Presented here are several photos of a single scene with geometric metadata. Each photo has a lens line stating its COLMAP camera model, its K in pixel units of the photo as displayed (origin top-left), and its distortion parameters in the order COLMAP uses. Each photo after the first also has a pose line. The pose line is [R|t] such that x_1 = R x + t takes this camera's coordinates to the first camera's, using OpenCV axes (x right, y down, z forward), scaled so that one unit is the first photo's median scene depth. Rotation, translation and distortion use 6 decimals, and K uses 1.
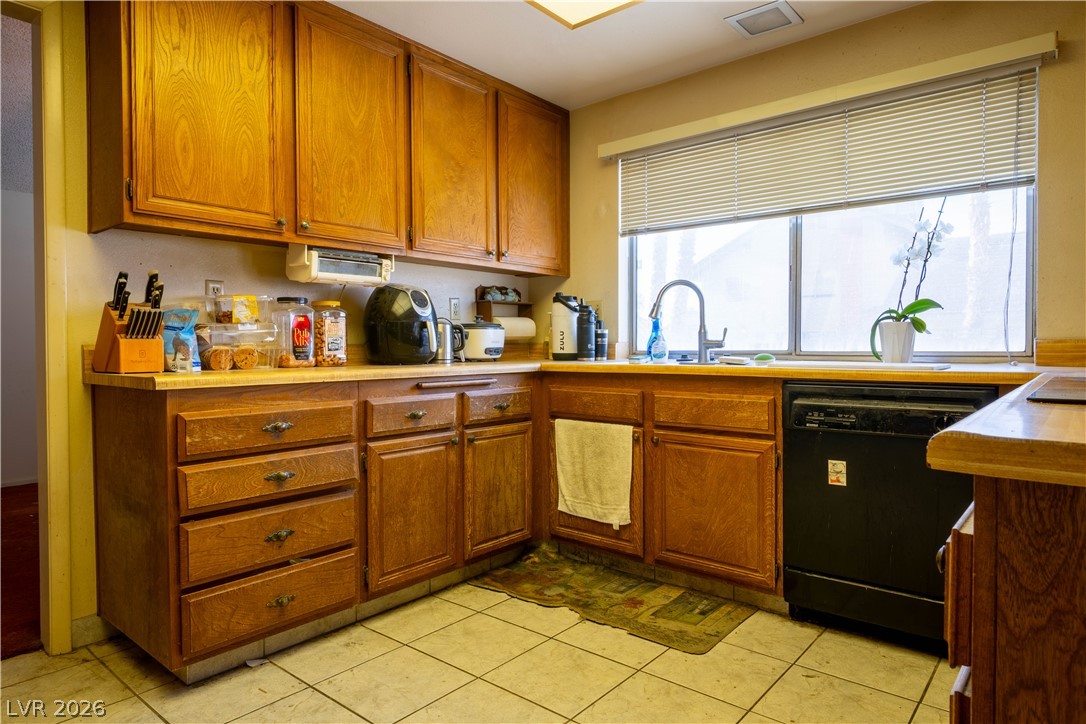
lens RADIAL K [[654.7, 0, 543.0], [0, 654.7, 362.0], [0, 0, 1]] dist [0.001670, -0.001918]
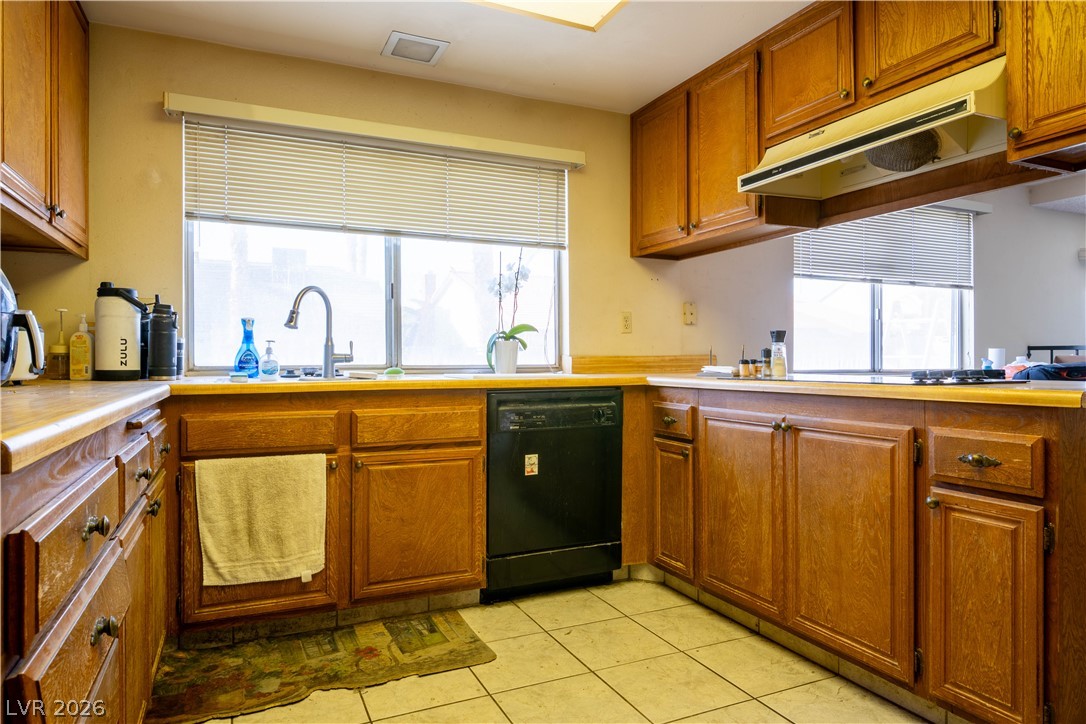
lens RADIAL K [[654.7, 0, 543.0], [0, 654.7, 362.0], [0, 0, 1]] dist [0.001670, -0.001918]
pose [[0.426432, -0.000138, 0.904520, -0.536019], [0.023316, 0.999669, -0.010840, -0.005605], [-0.904219, 0.025713, 0.426294, 0.390908]]
